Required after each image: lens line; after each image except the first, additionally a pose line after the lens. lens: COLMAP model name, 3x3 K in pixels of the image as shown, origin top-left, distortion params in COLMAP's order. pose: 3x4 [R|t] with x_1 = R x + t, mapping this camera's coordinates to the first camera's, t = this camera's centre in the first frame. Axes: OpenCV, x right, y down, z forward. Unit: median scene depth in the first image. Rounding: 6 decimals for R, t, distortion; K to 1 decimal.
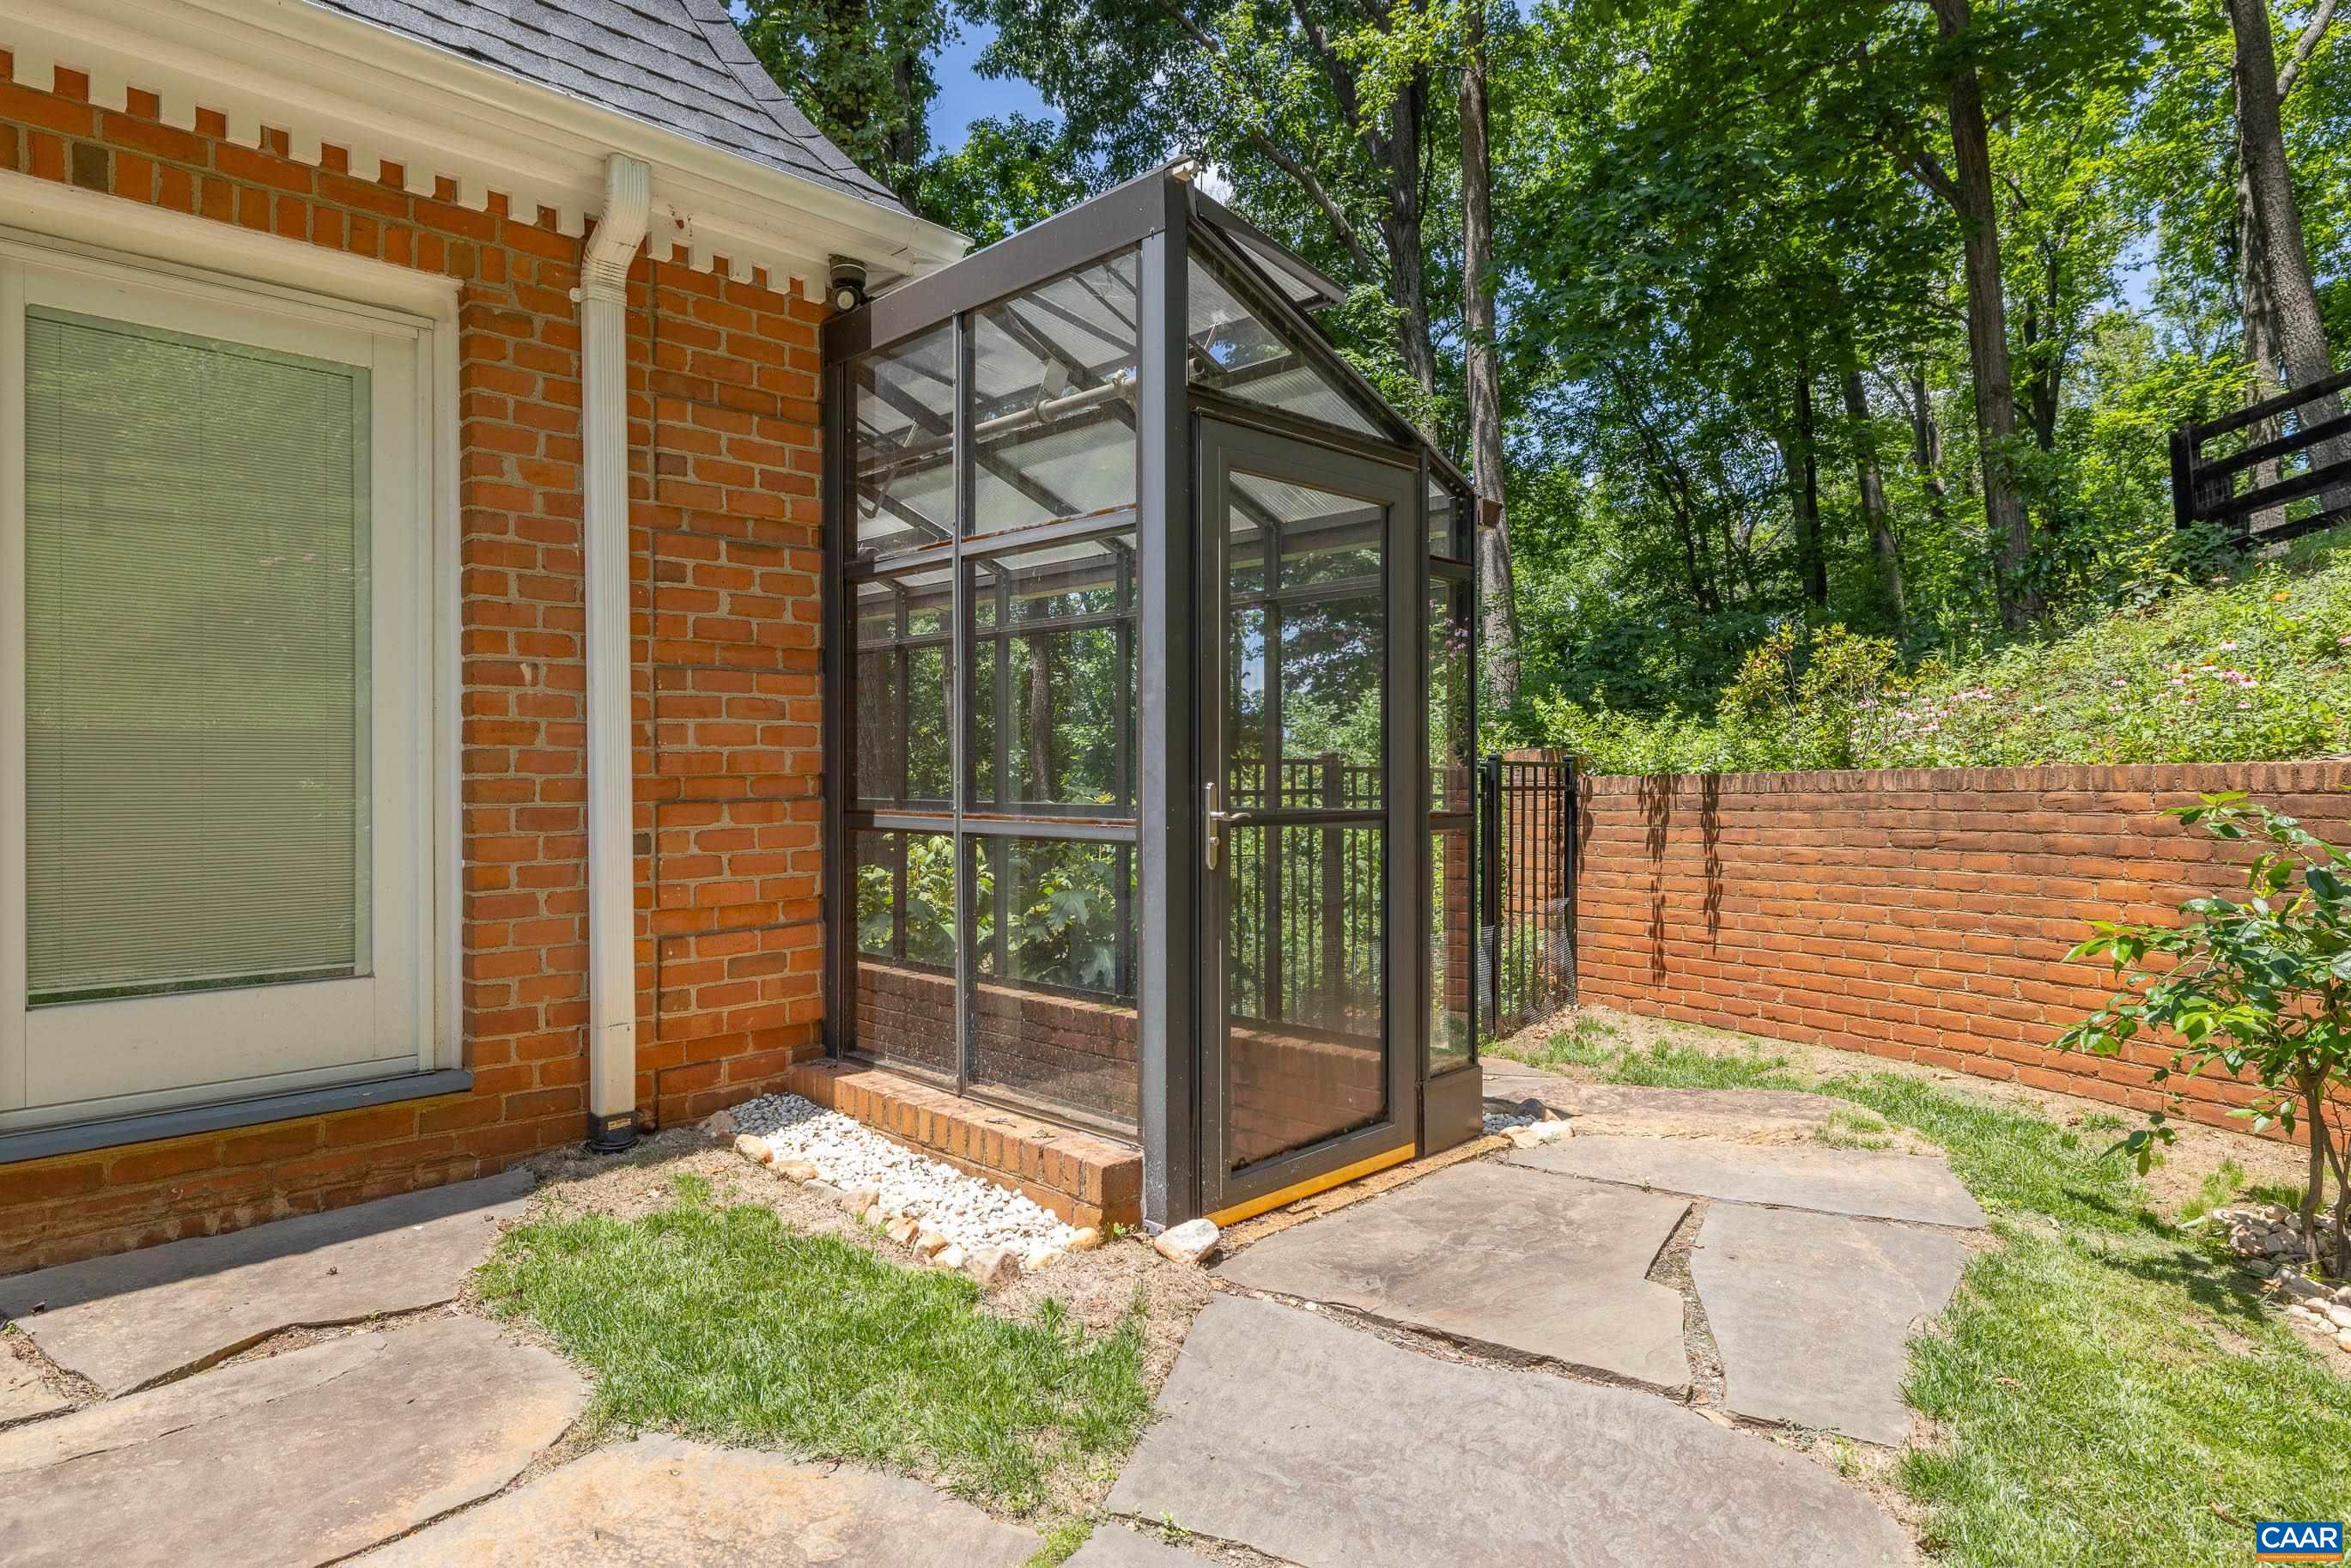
lens RADIAL K [[1319.6, 0, 1175.5], [0, 1319.6, 784.0], [0, 0, 1]] dist [-0.000486, -0.001102]
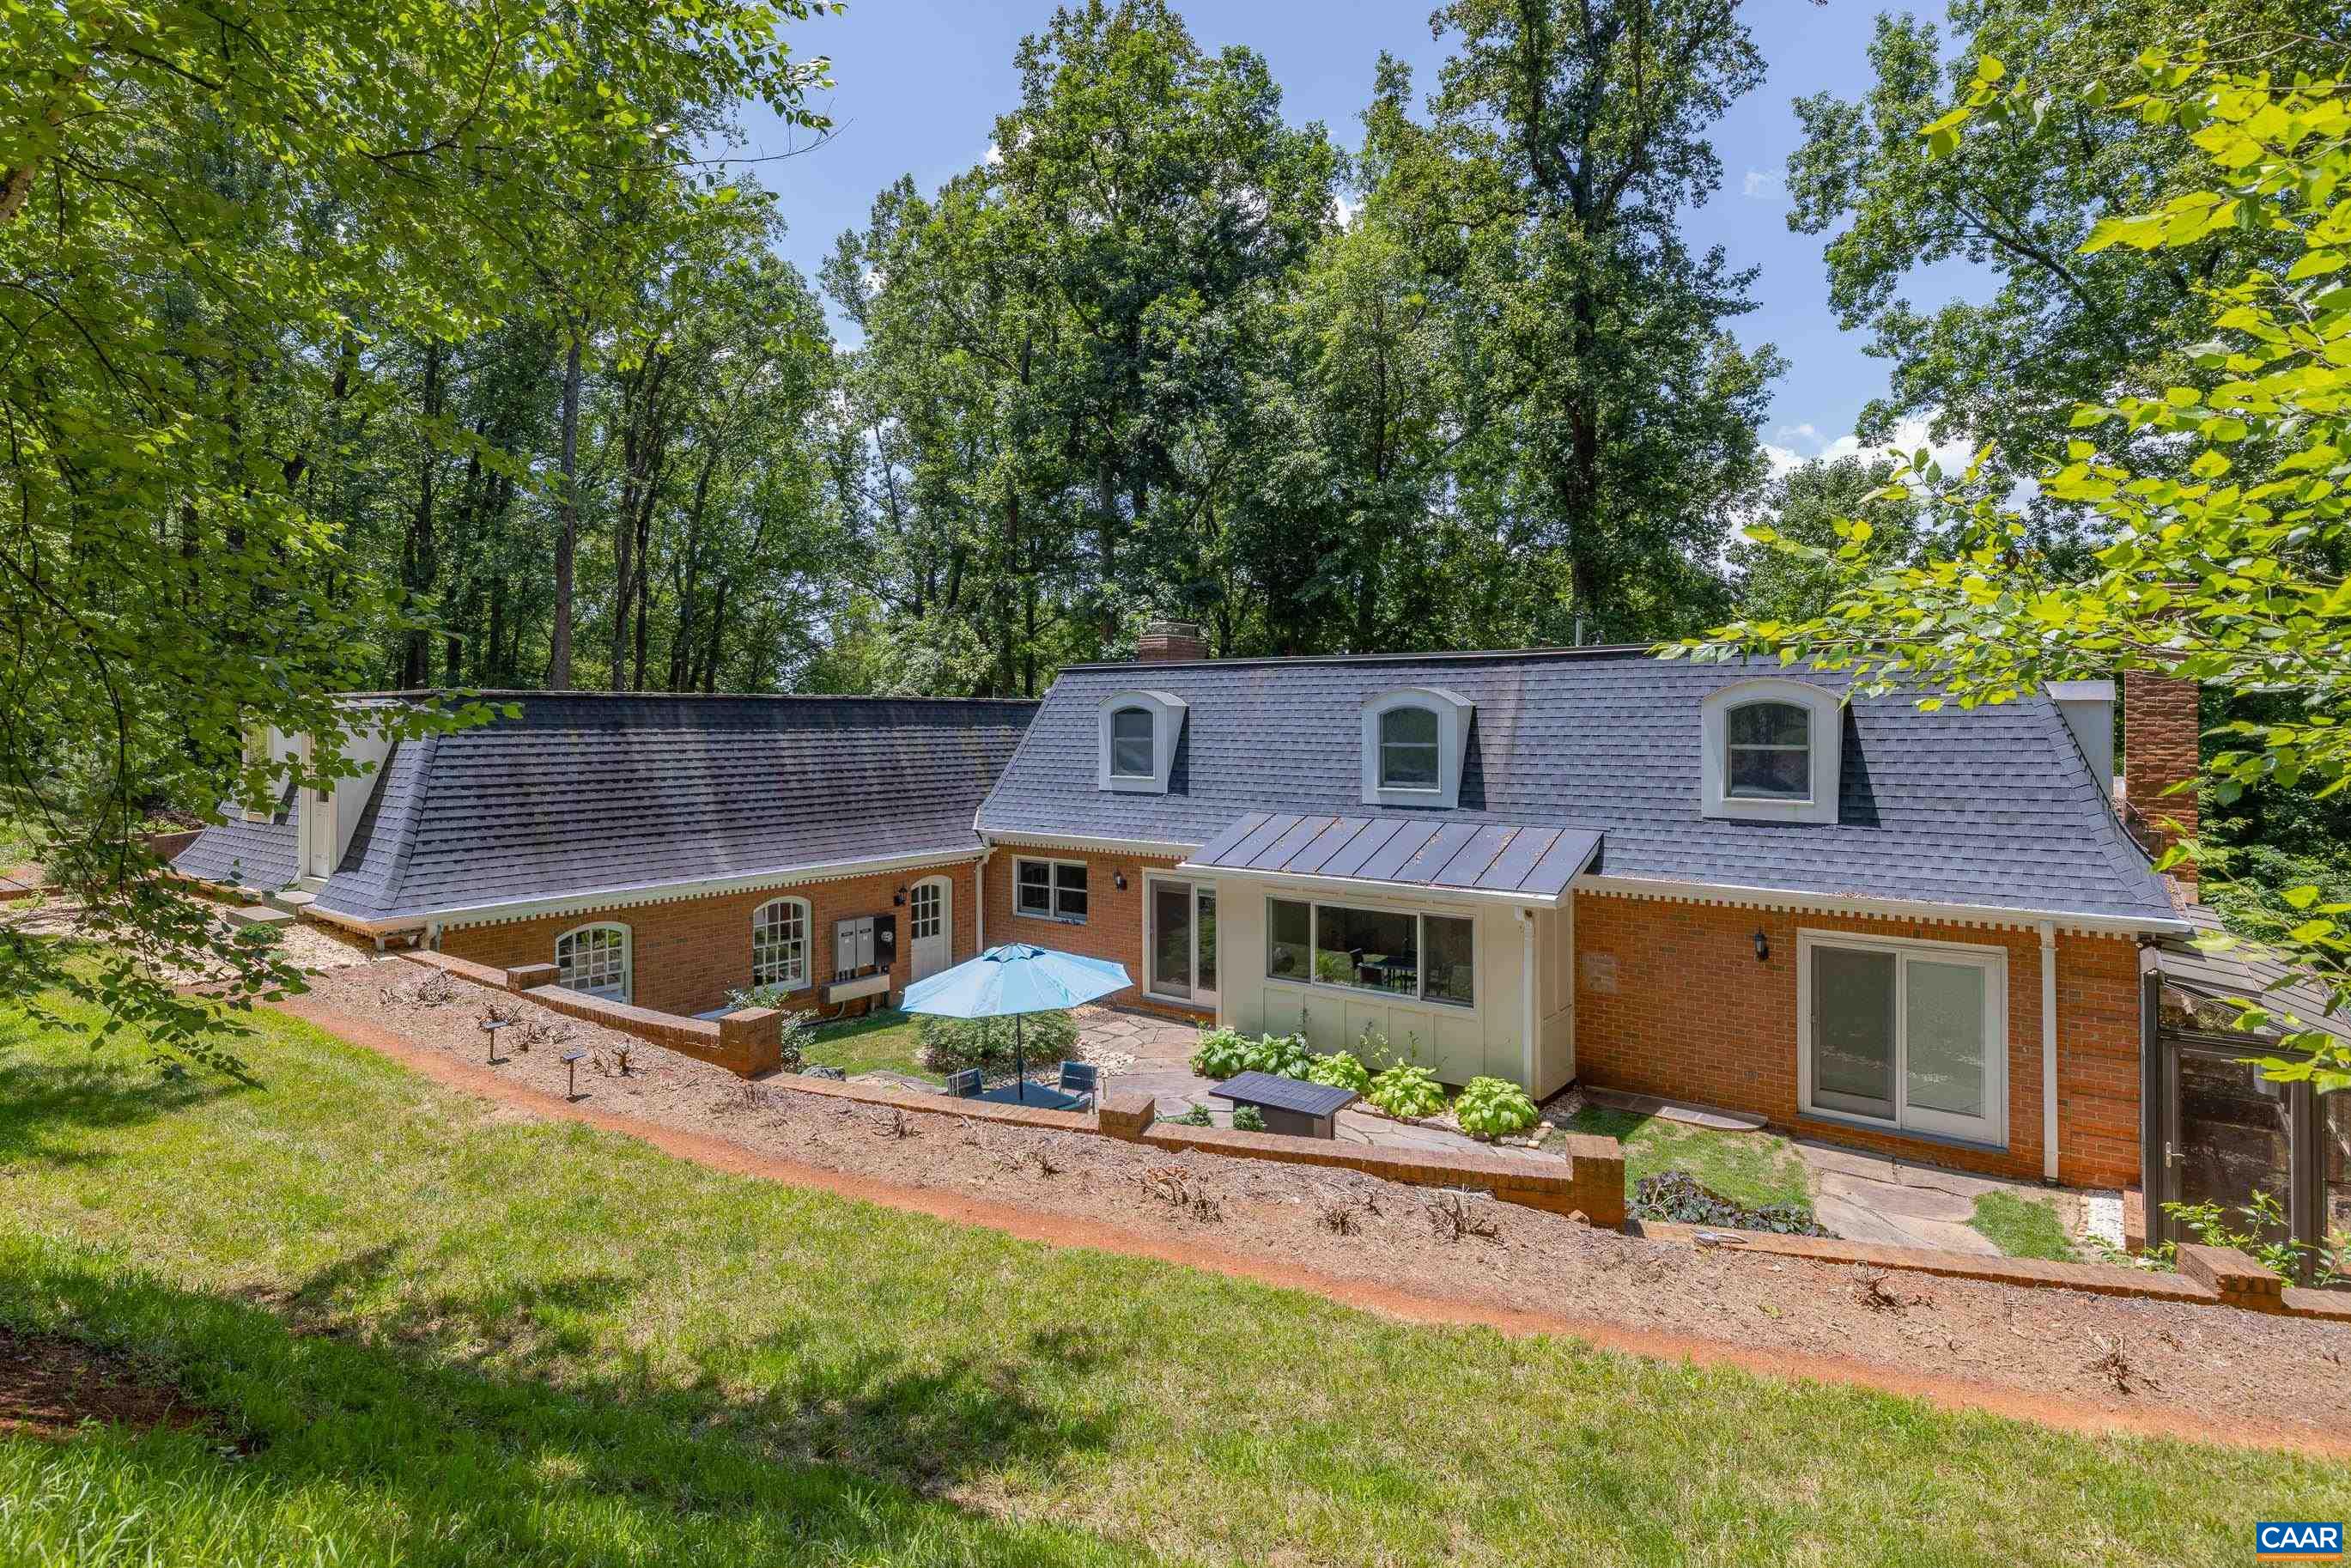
lens RADIAL K [[1208.3, 0, 1171.6], [0, 1208.3, 716.8], [0, 0, 1]] dist [0.024947, 0.000015]
pose [[0.149562, -0.006114, -0.988733, 2.570634], [-0.007149, 0.999948, -0.007265, -0.975908], [0.988726, 0.008155, 0.149511, -1.912441]]
